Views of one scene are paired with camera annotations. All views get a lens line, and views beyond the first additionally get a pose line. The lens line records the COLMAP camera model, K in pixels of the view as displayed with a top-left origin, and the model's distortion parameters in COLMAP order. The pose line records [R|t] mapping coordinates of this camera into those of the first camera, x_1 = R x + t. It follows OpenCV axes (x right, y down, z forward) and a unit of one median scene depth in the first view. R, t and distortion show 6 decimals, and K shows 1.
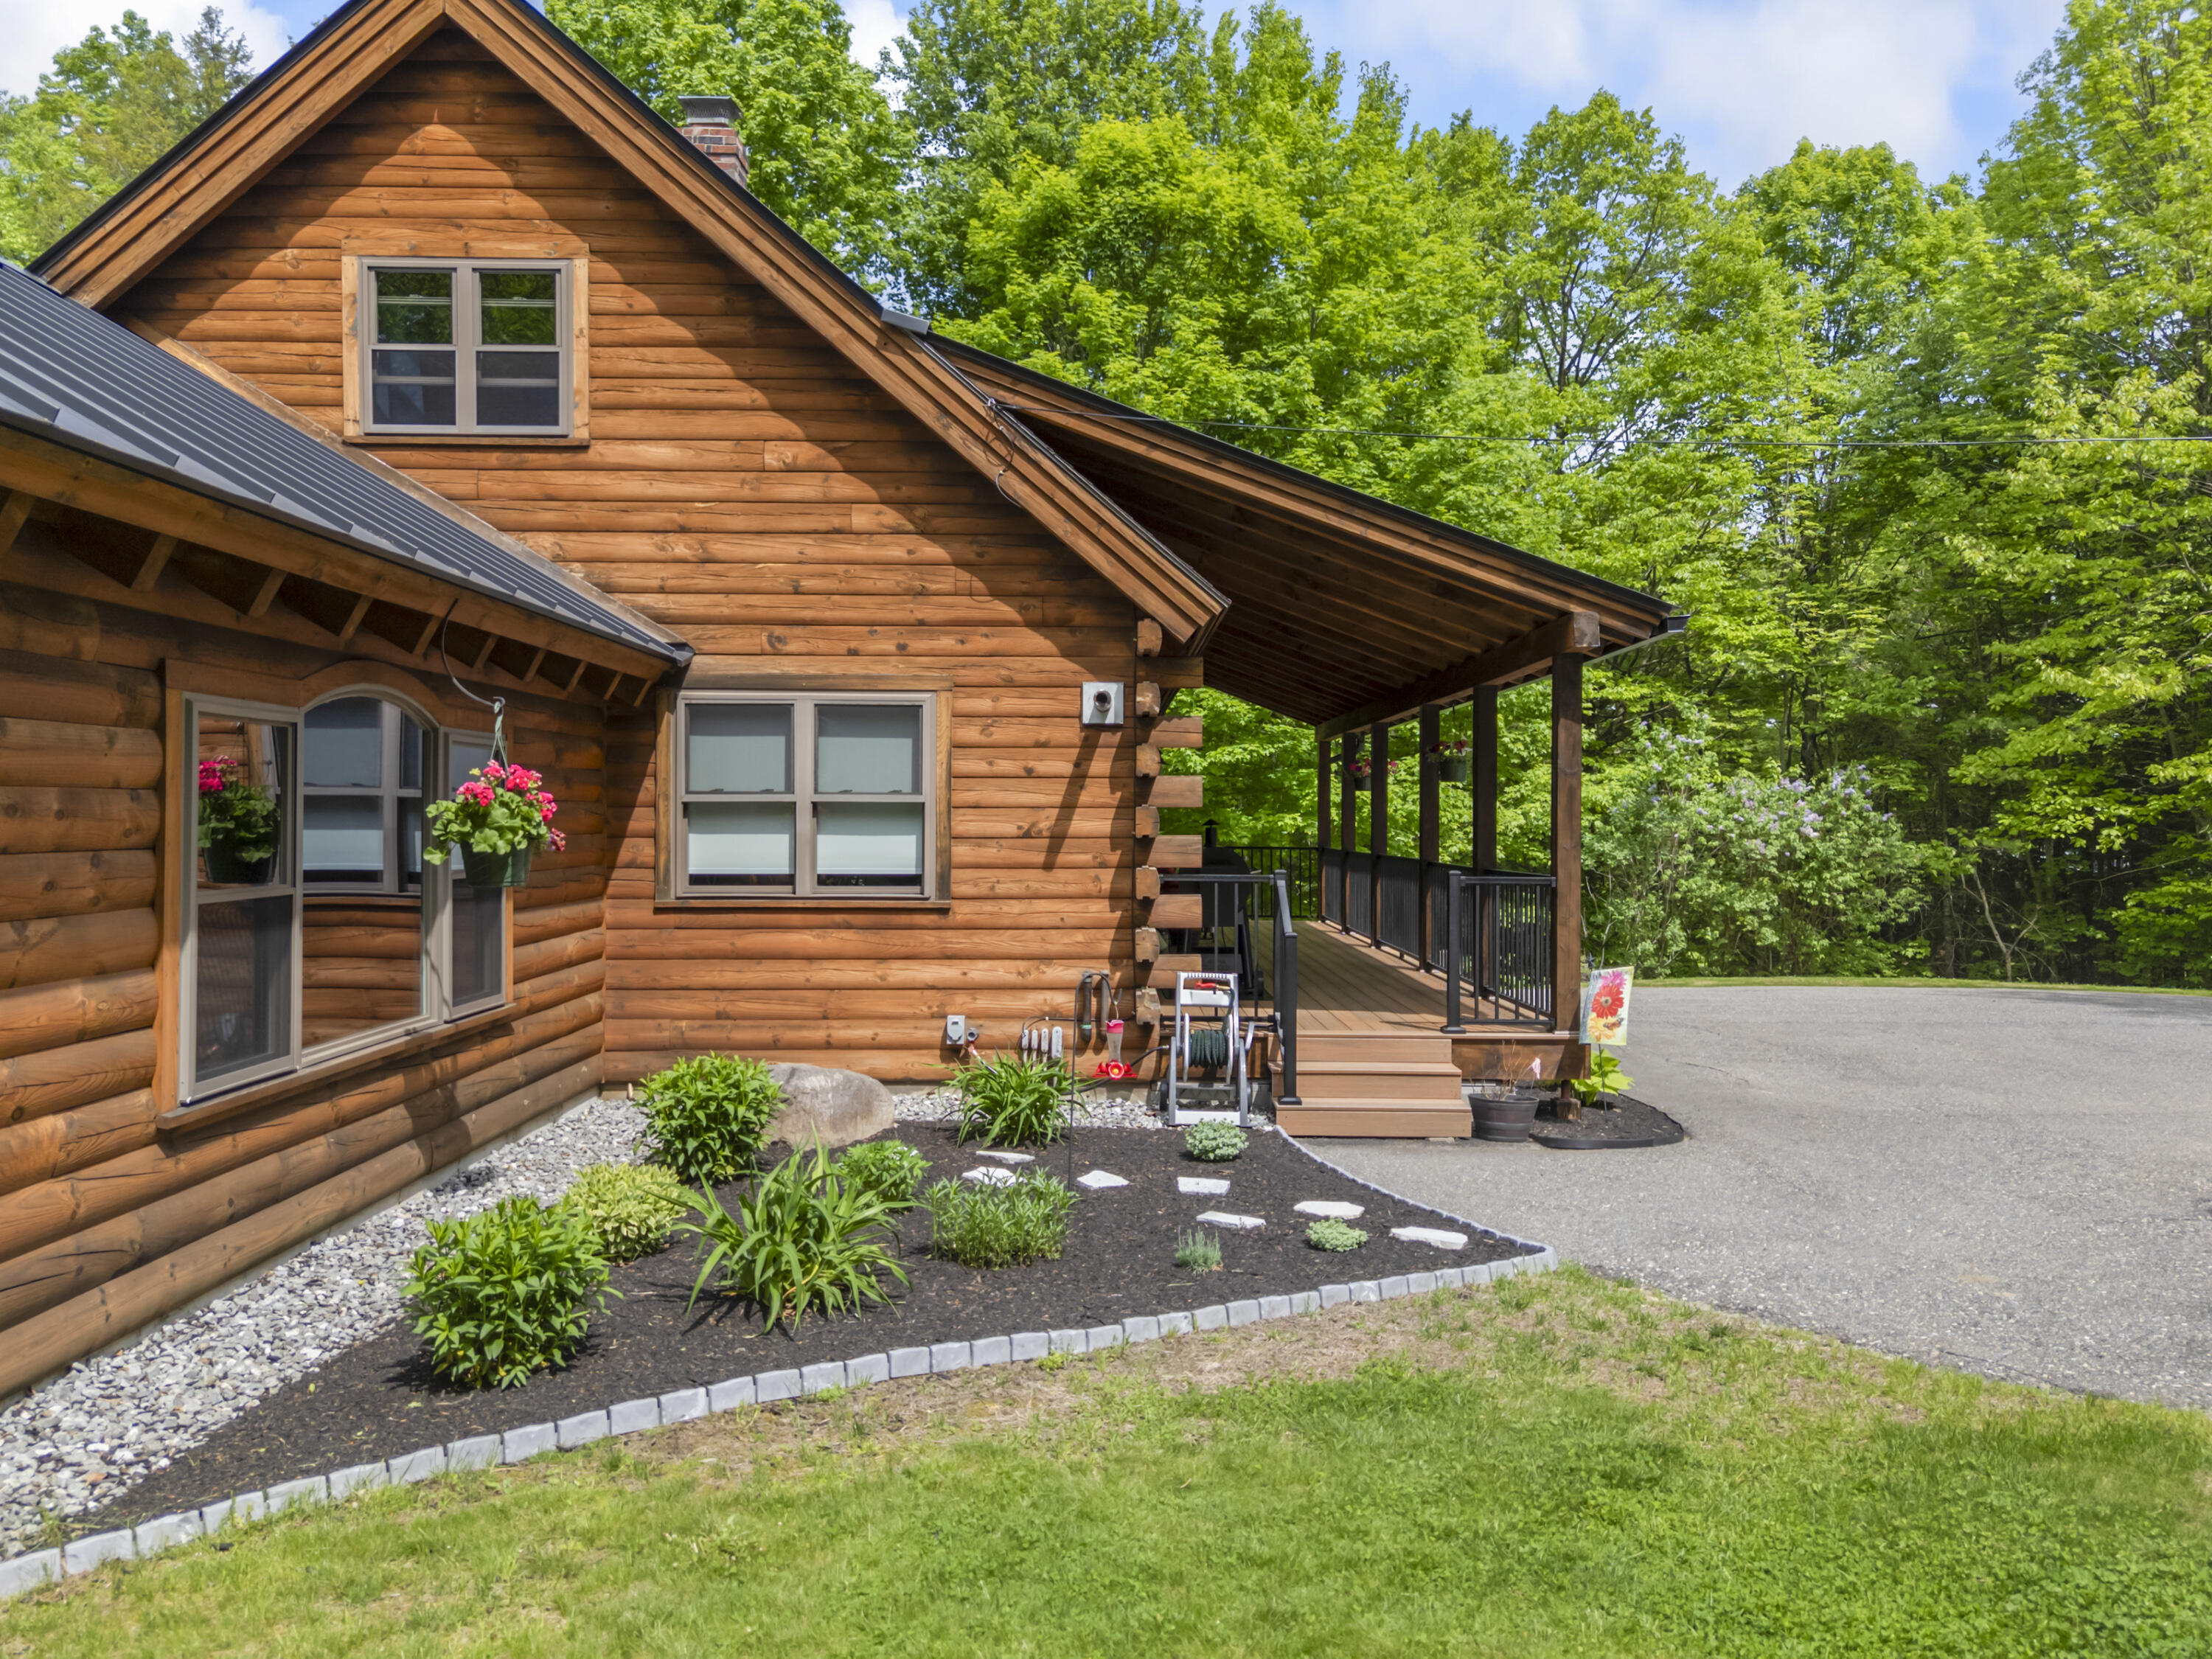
lens RADIAL K [[1641.9, 0, 1097.4], [0, 1641.9, 806.6], [0, 0, 1]] dist [0.060415, -0.038965]
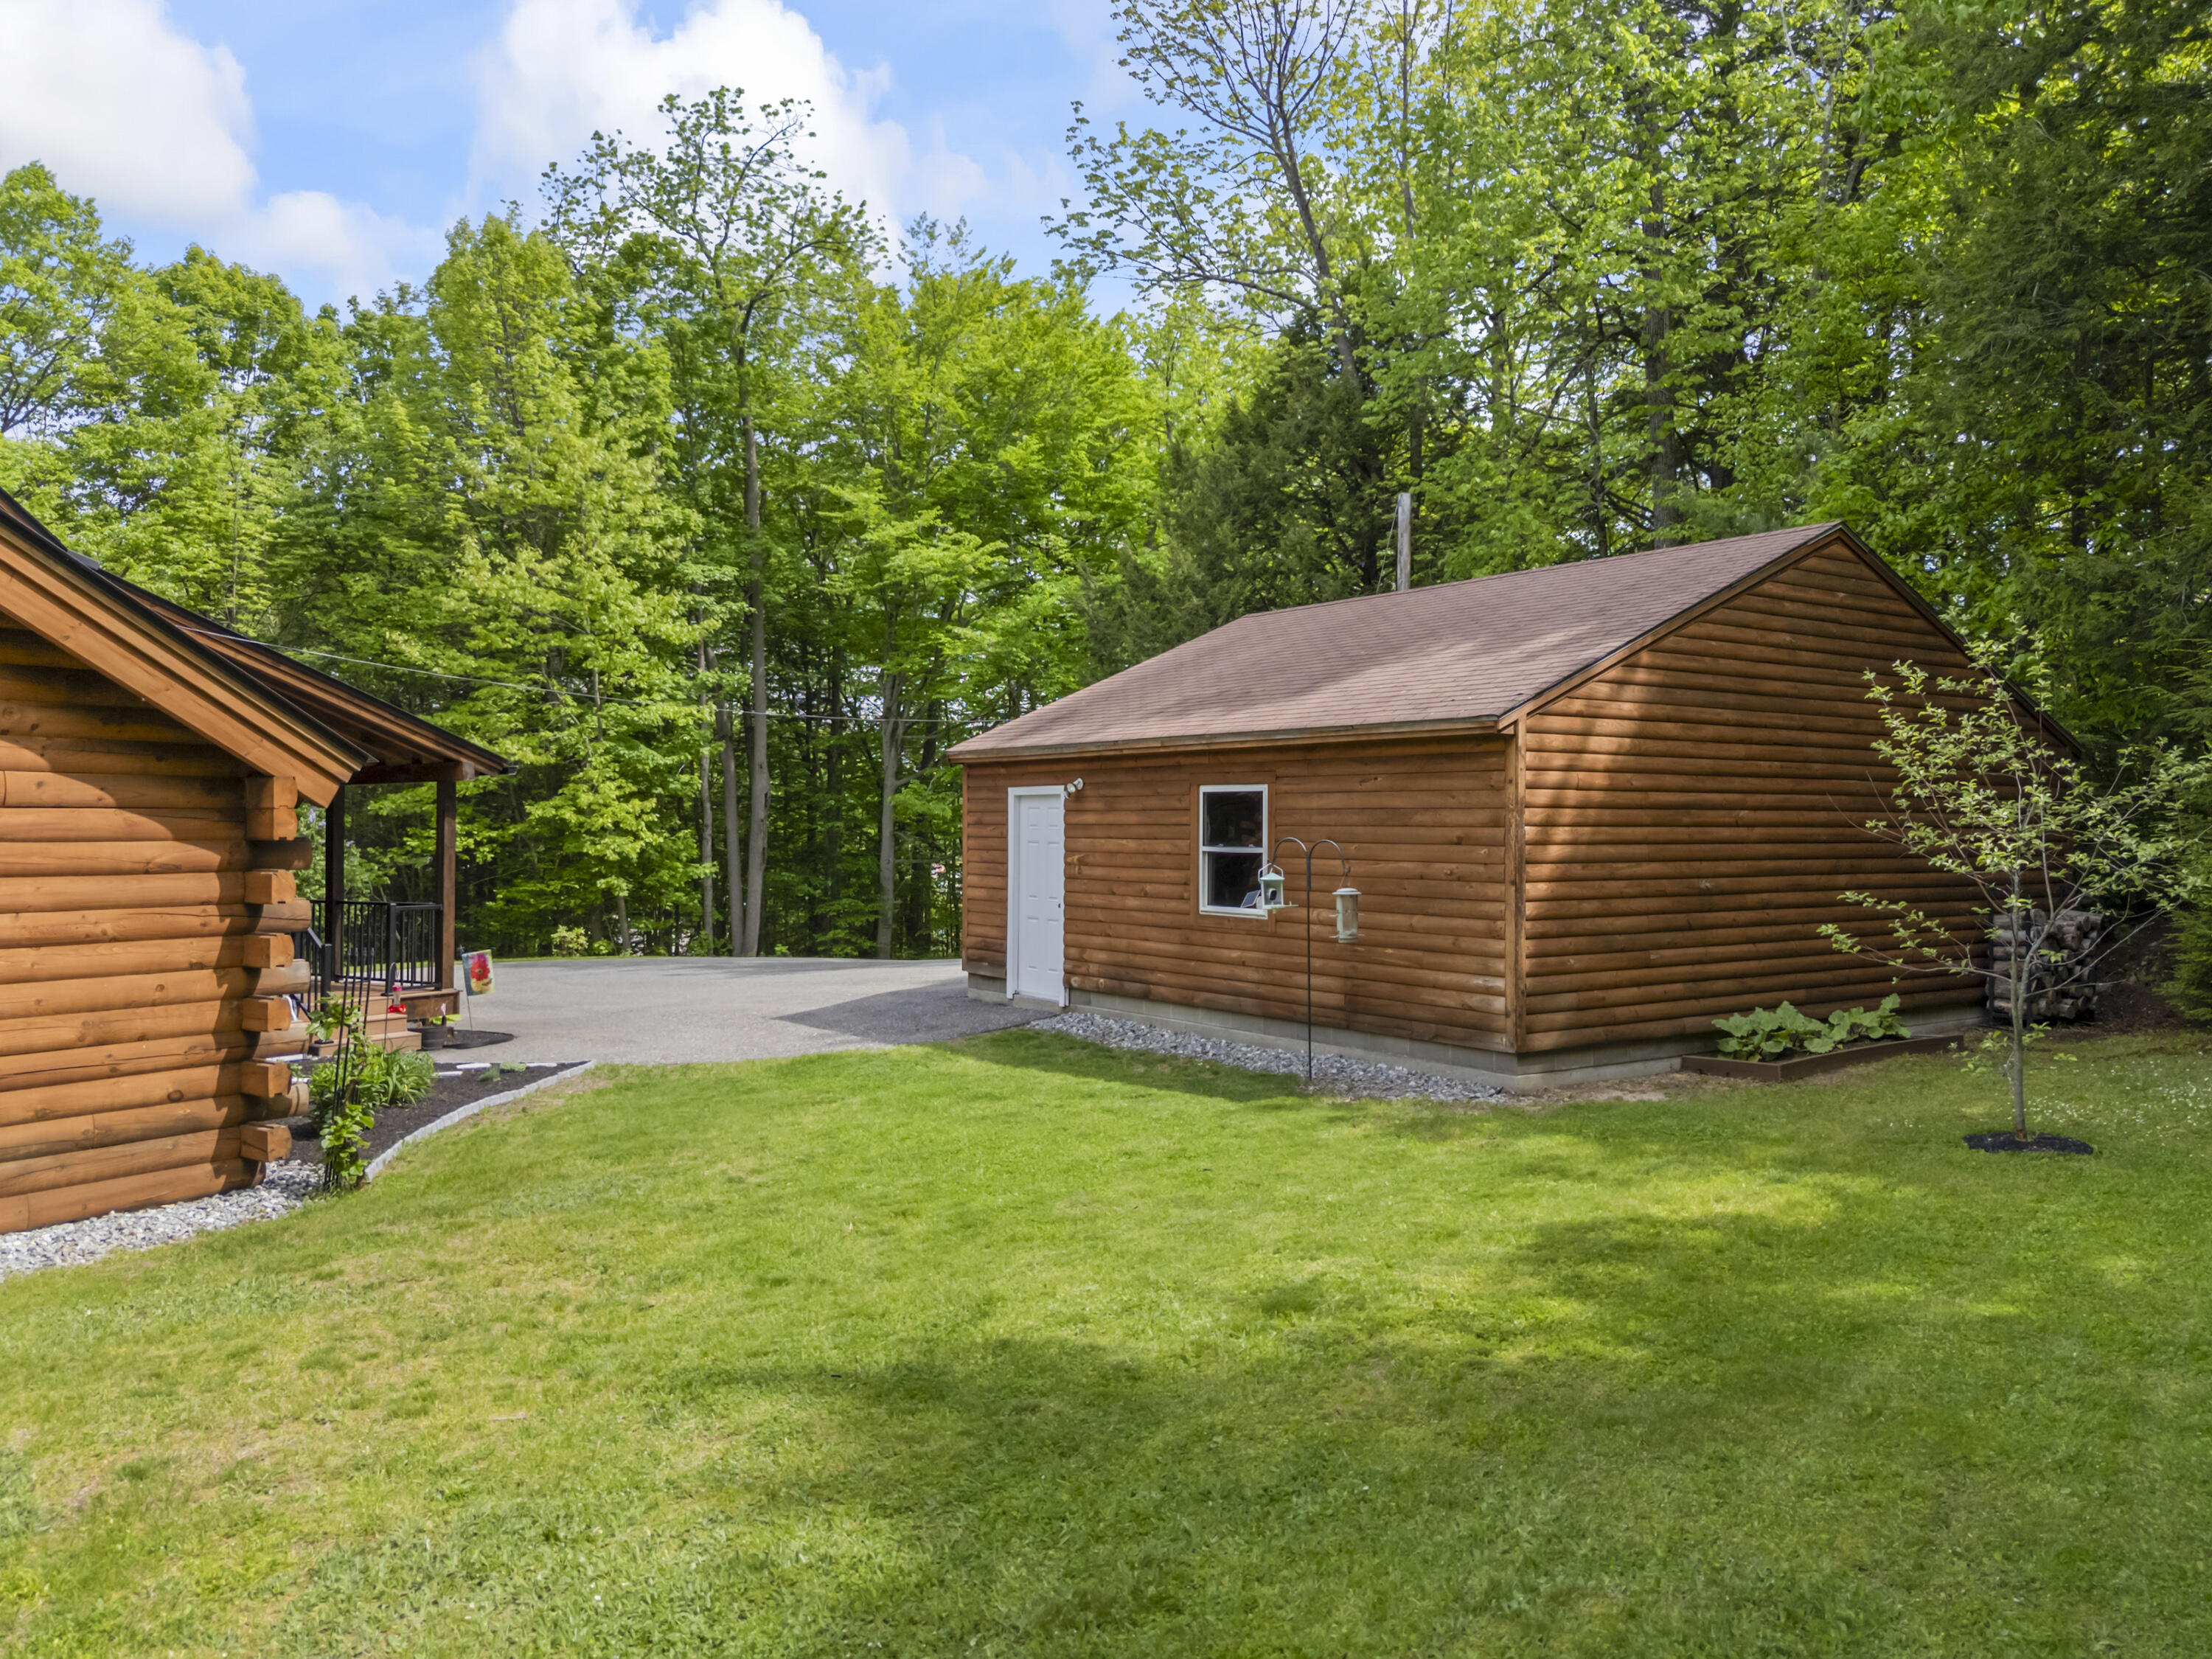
lens RADIAL K [[1641.9, 0, 1090.5], [0, 1641.9, 830.0], [0, 0, 1]] dist [0.060415, -0.038965]
pose [[0.552425, -0.010496, 0.833497, -0.274745], [-0.000727, 0.999914, 0.013073, -0.019971], [-0.833562, -0.007828, 0.552370, -0.198036]]
